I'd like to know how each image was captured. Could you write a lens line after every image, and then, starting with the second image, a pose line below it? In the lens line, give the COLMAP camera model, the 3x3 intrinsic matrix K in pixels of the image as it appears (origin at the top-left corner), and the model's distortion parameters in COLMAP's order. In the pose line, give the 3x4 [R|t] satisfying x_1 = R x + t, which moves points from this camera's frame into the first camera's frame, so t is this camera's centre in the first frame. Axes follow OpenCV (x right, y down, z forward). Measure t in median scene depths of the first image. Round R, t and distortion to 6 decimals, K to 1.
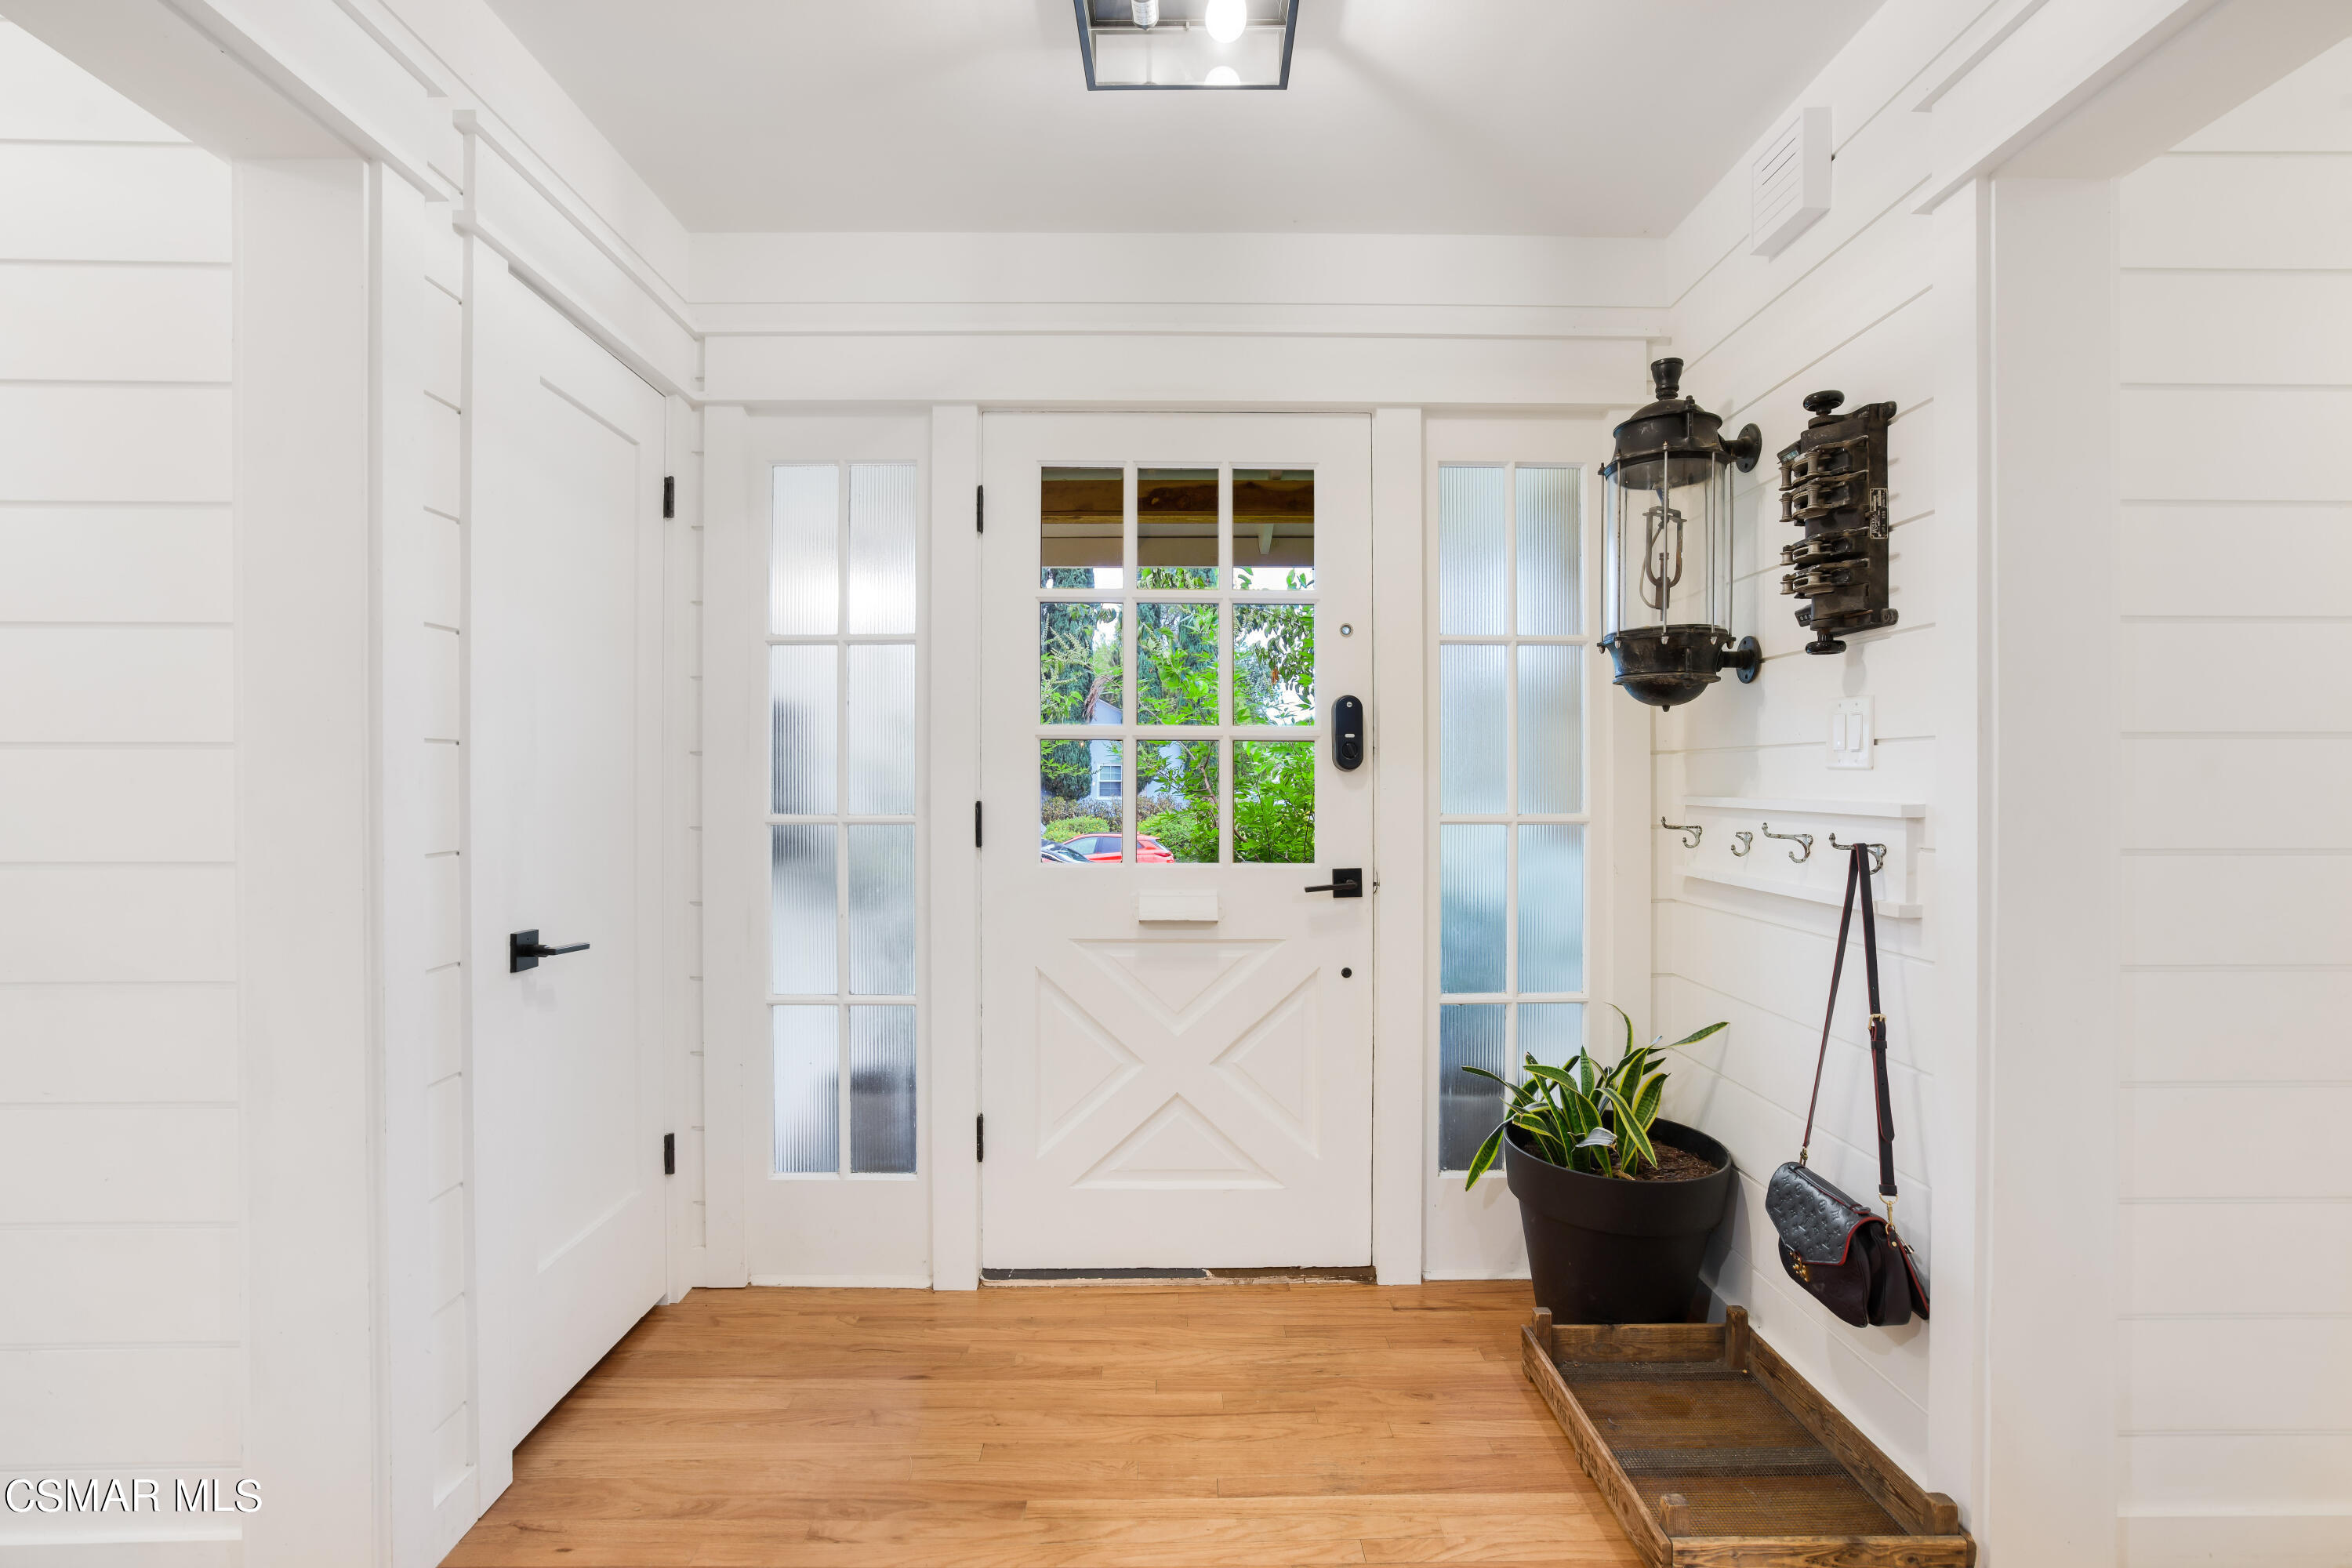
lens RADIAL K [[1056.2, 0, 1165.5], [0, 1056.2, 785.3], [0, 0, 1]] dist [-0.036641, 0.000263]
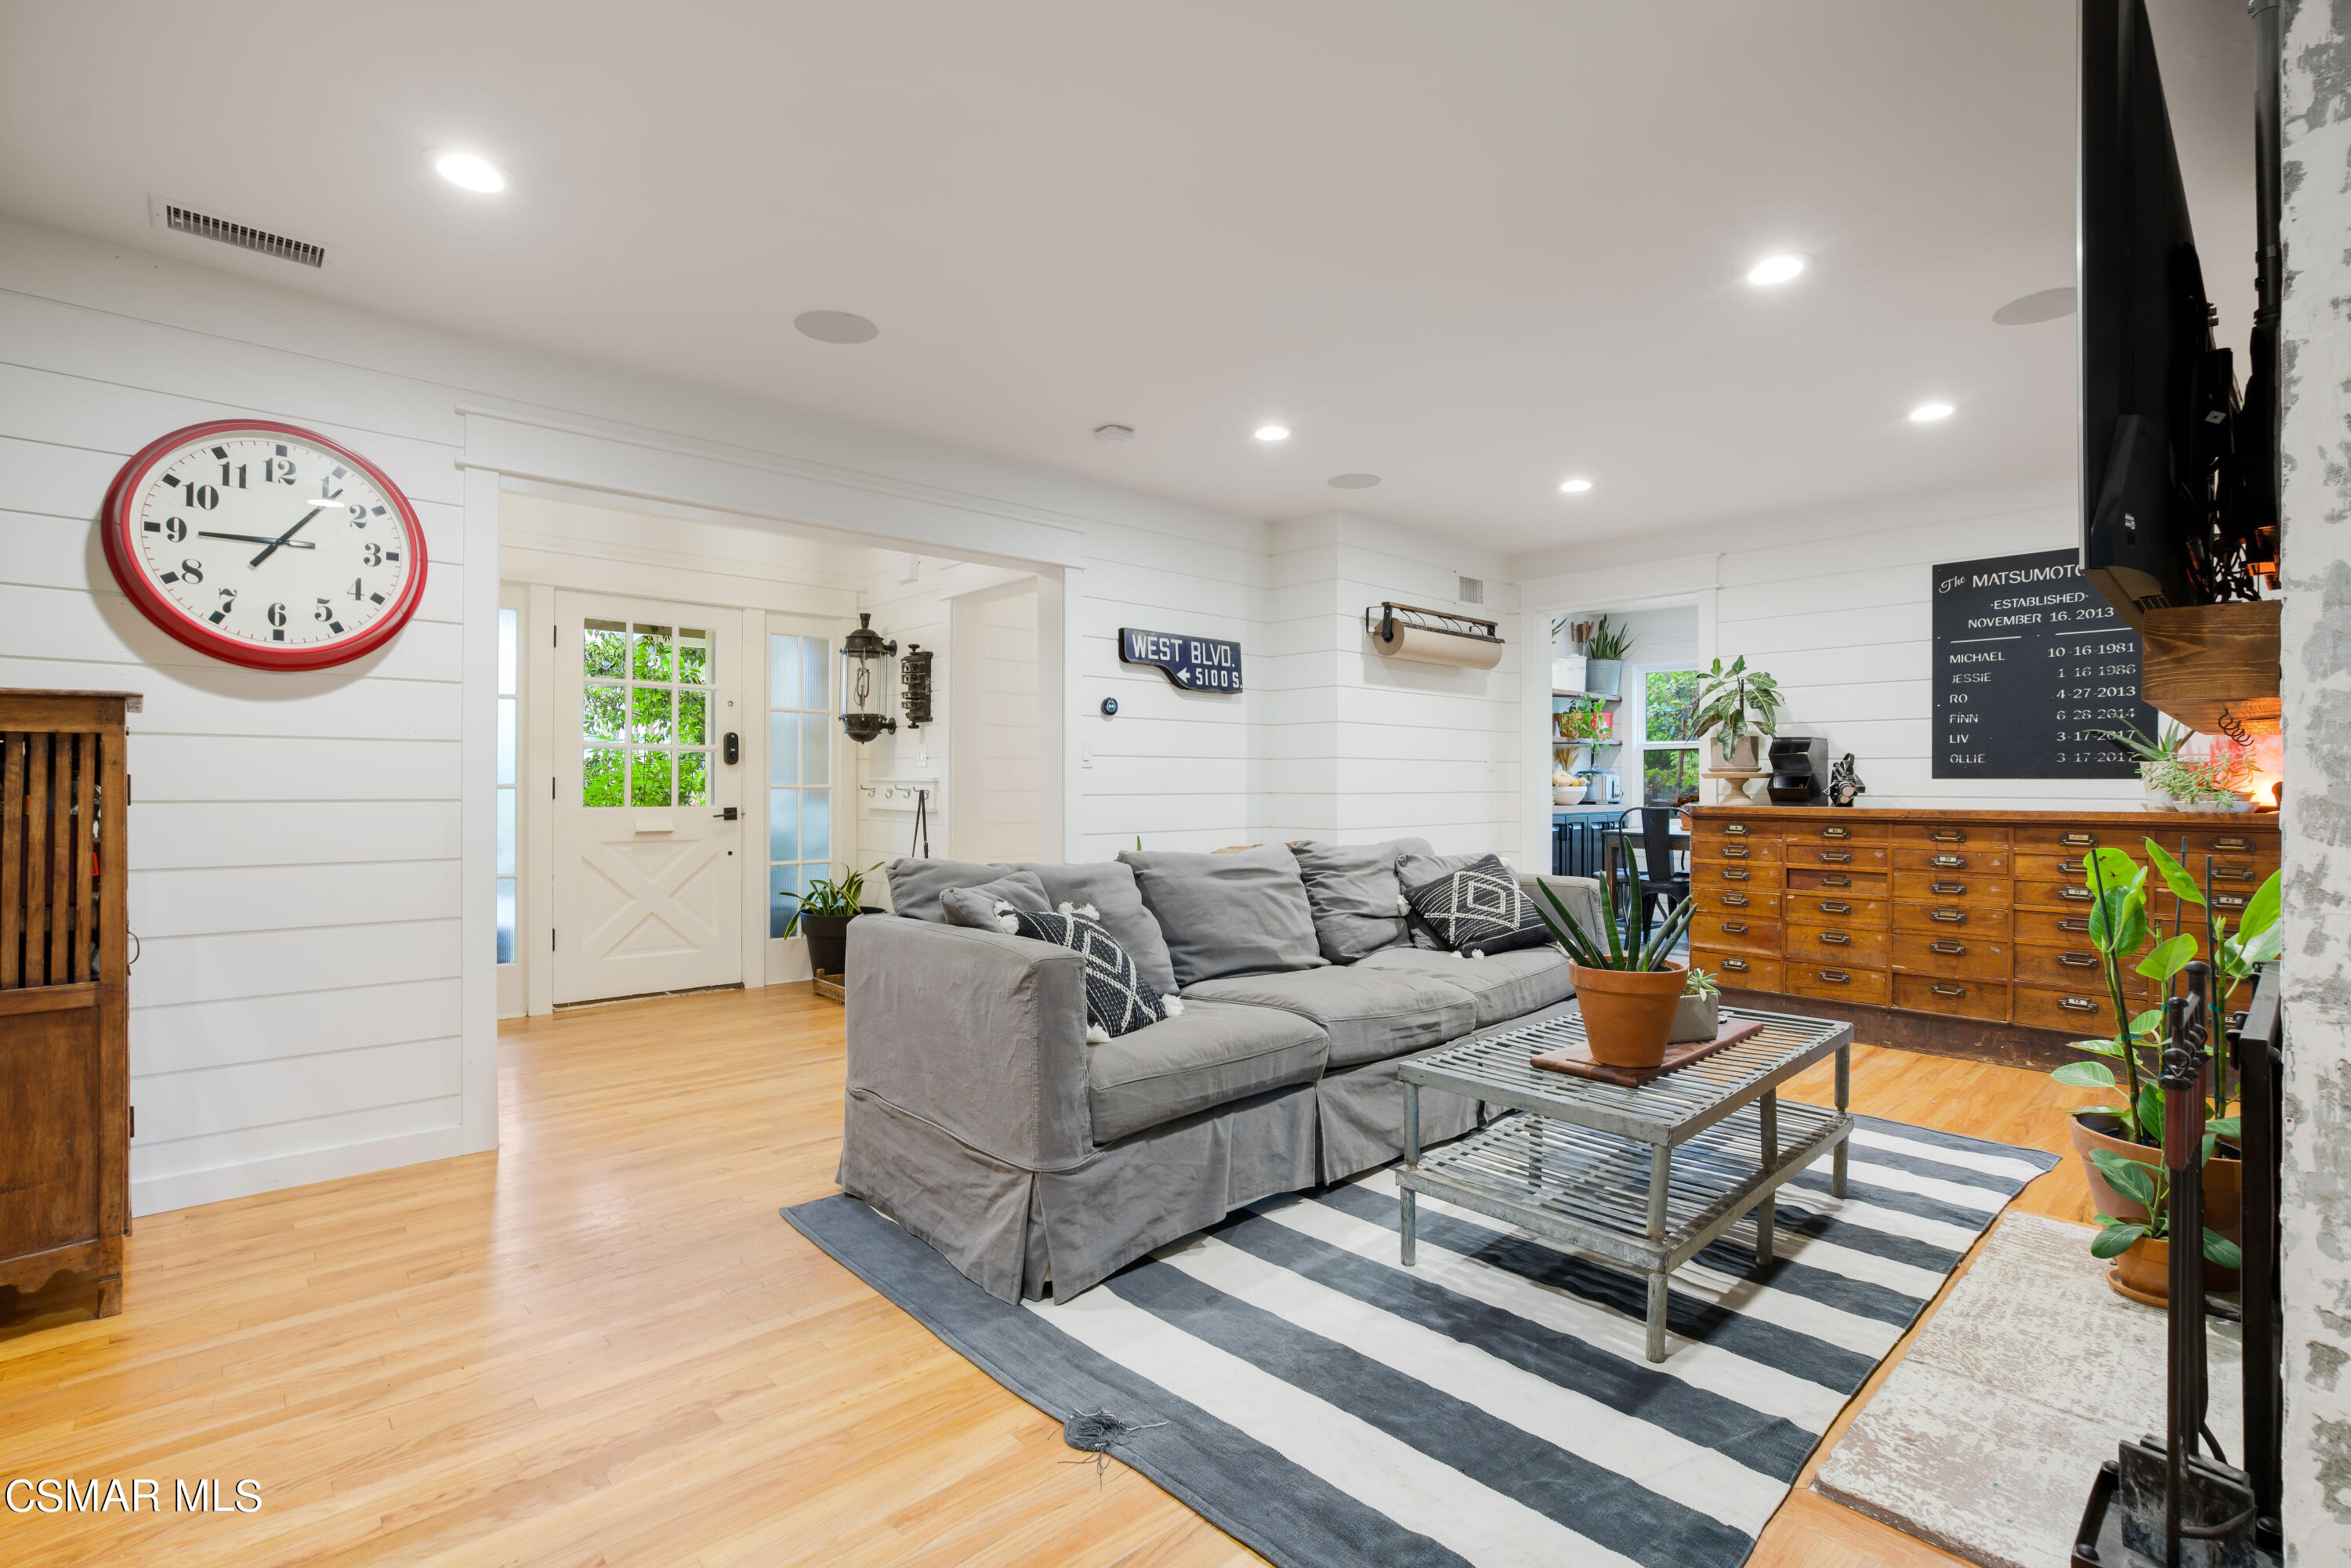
lens RADIAL K [[1055.7, 0, 1165.1], [0, 1055.7, 785.3], [0, 0, 1]] dist [-0.036641, 0.000263]
pose [[0.741522, 0.002720, 0.670923, -0.755801], [-0.004593, 0.999989, 0.001022, 0.027839], [-0.670913, -0.003840, 0.741526, -1.517178]]
